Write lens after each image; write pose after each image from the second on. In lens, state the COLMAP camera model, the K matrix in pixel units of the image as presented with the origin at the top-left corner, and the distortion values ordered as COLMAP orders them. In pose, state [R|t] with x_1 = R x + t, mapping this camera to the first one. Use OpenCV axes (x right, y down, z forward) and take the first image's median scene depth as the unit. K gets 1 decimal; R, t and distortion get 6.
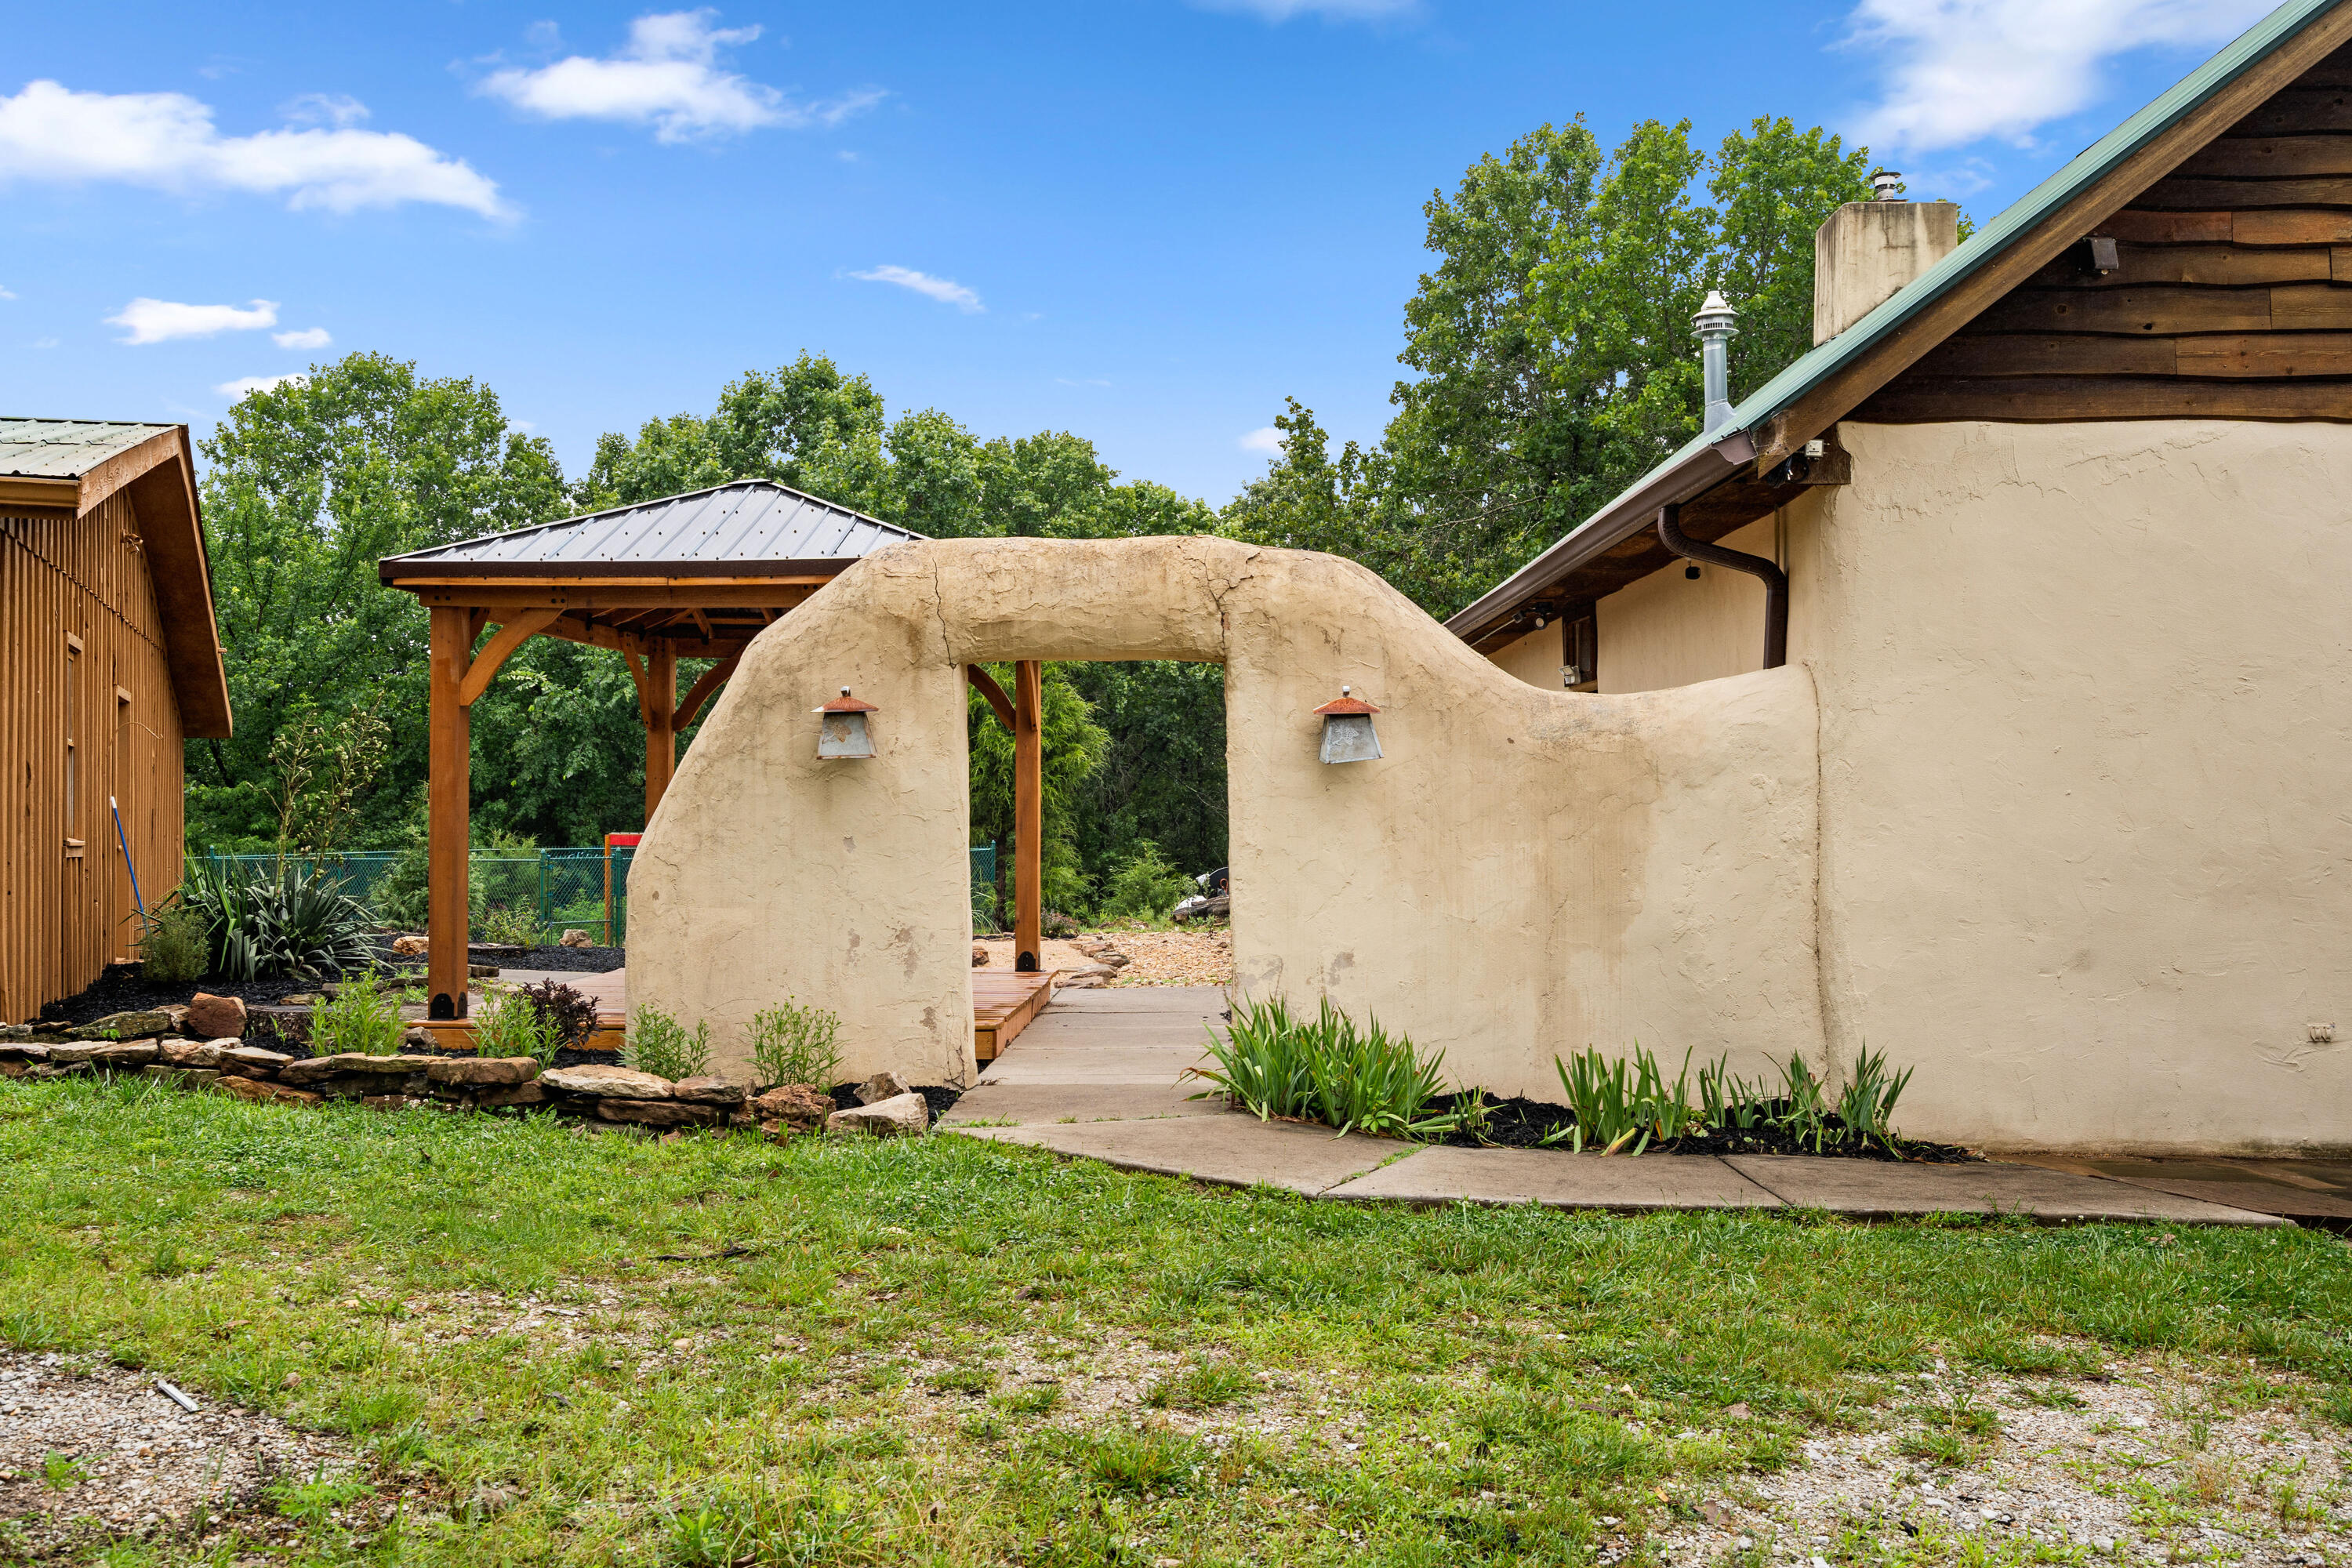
lens RADIAL K [[2224.4, 0, 1176.6], [0, 2224.4, 782.3], [0, 0, 1]] dist [0.000937, 0.000000]
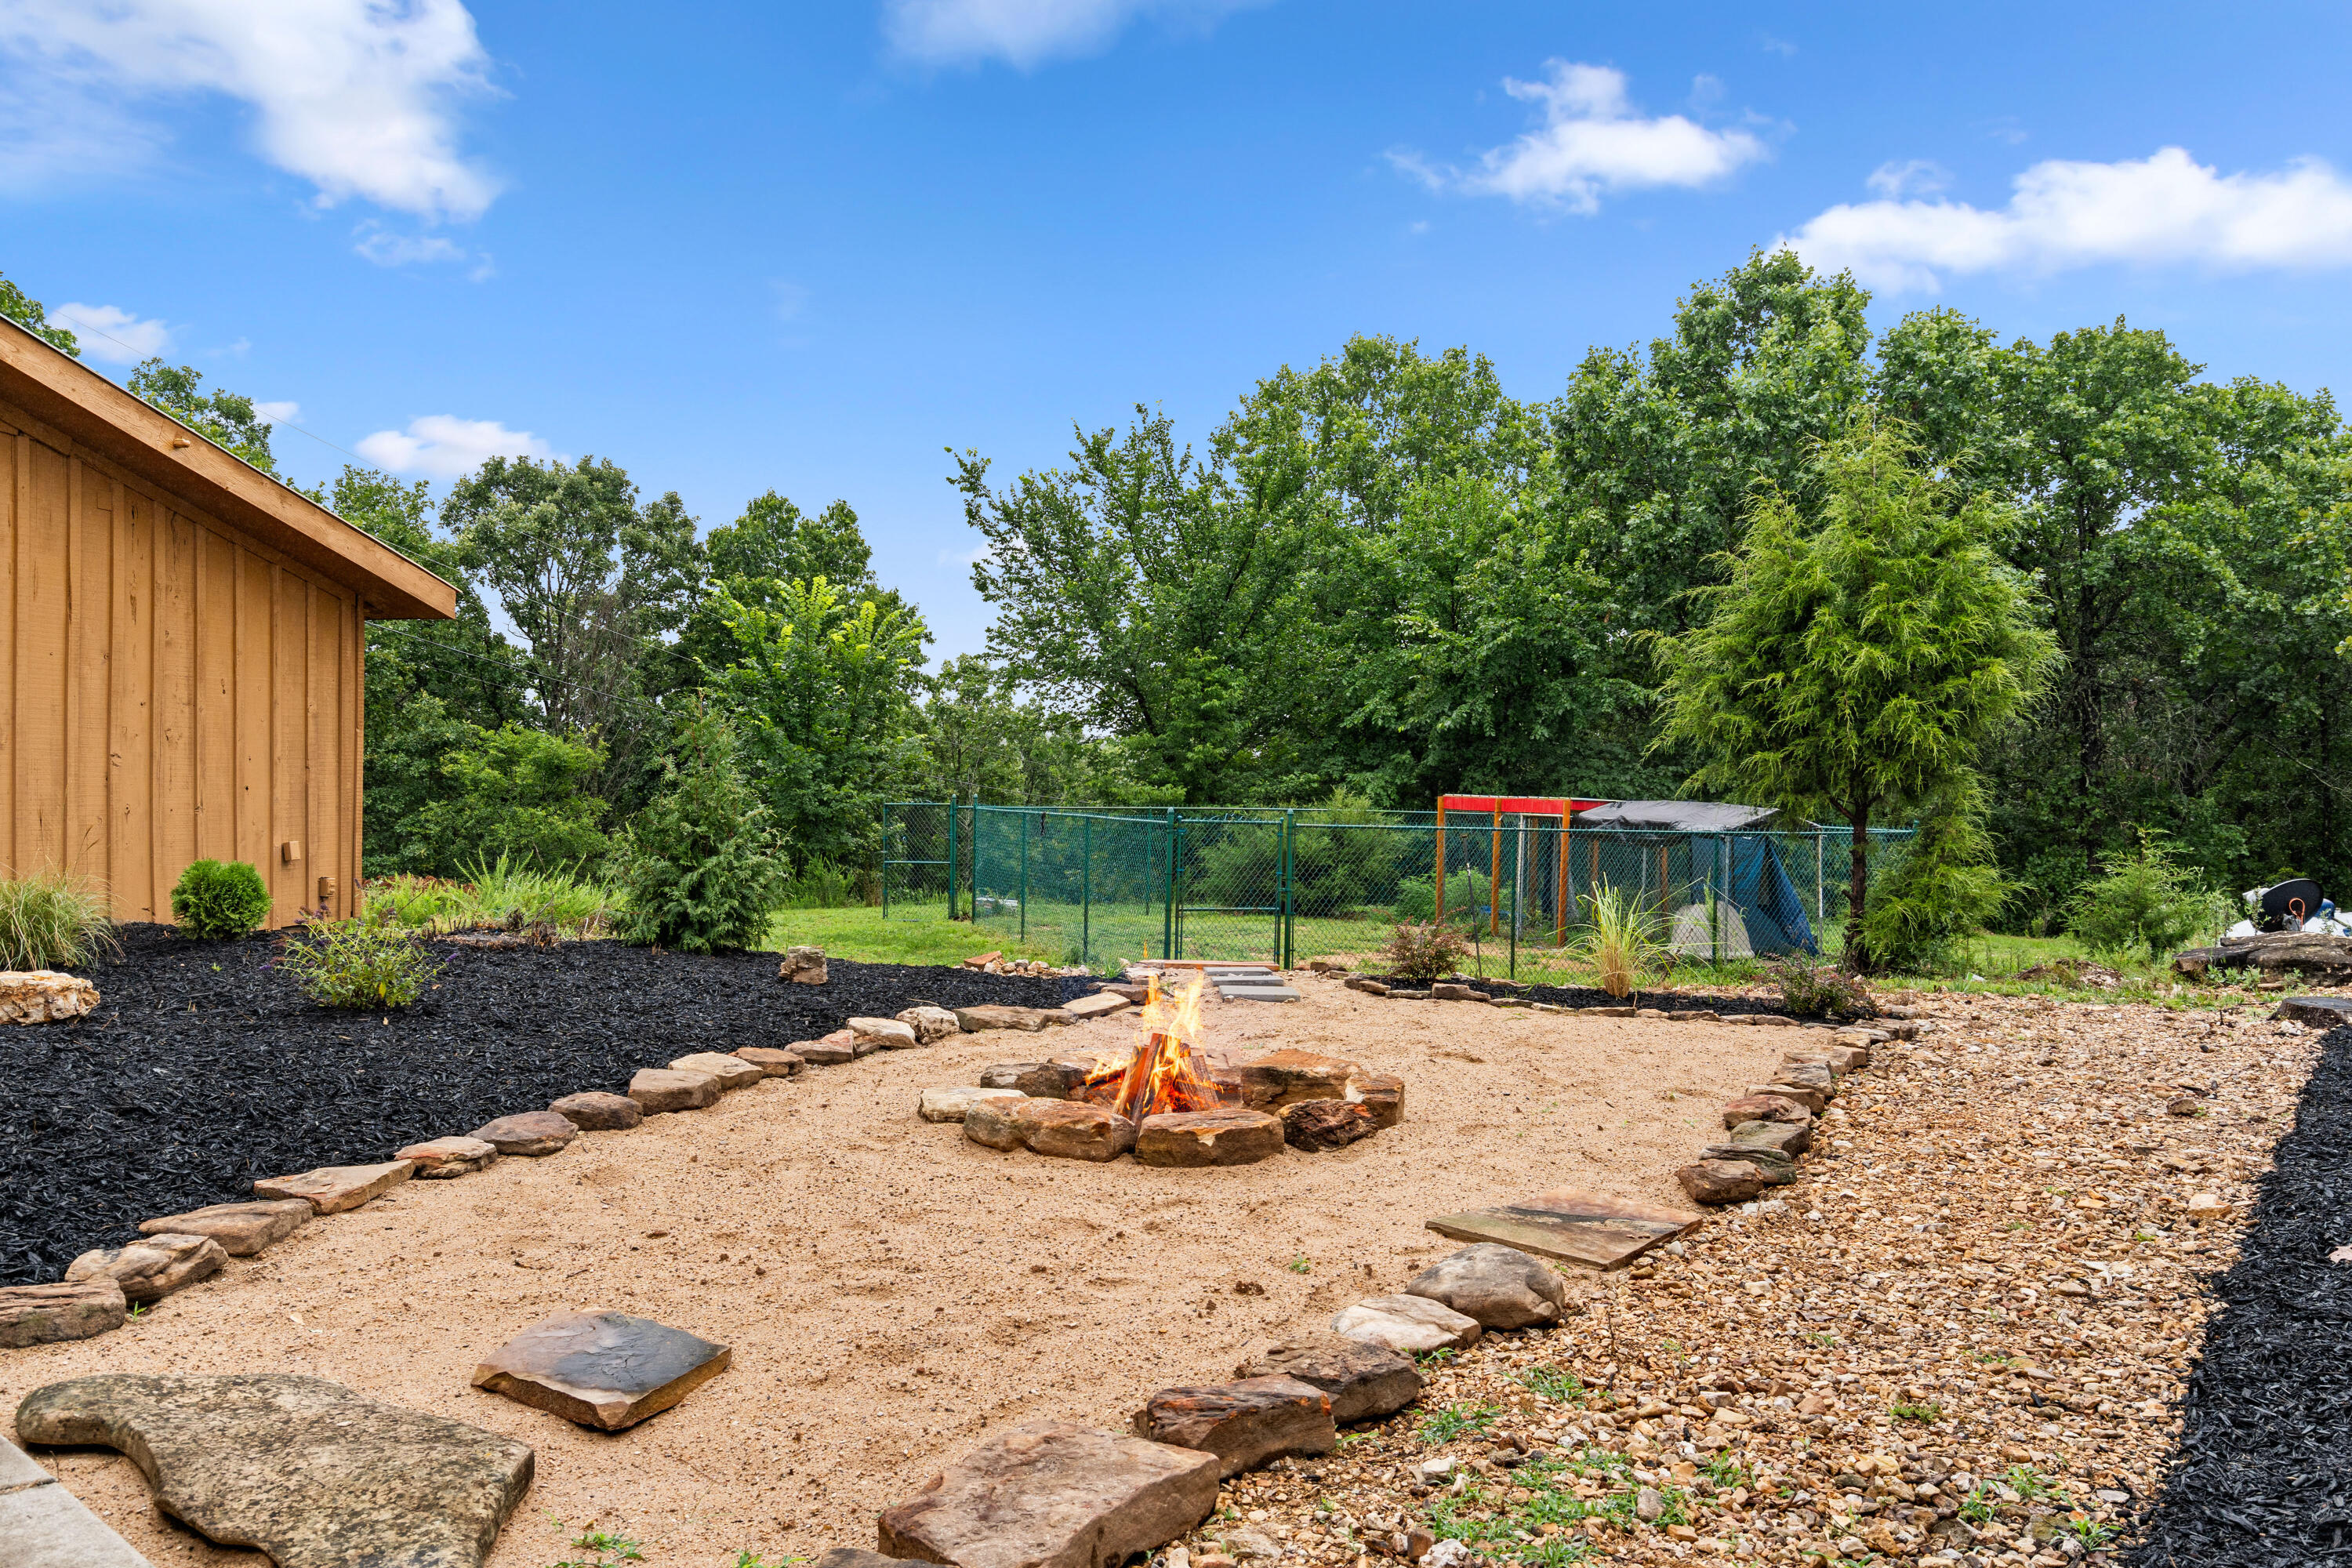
lens RADIAL K [[1696.6, 0, 1177.4], [0, 1696.6, 766.3], [0, 0, 1]] dist [-0.000785, 0.002529]
pose [[0.822570, 0.018805, -0.568354, 0.020439], [-0.019223, 0.999801, 0.005258, 0.008034], [0.568340, 0.006600, 0.822768, 0.305856]]
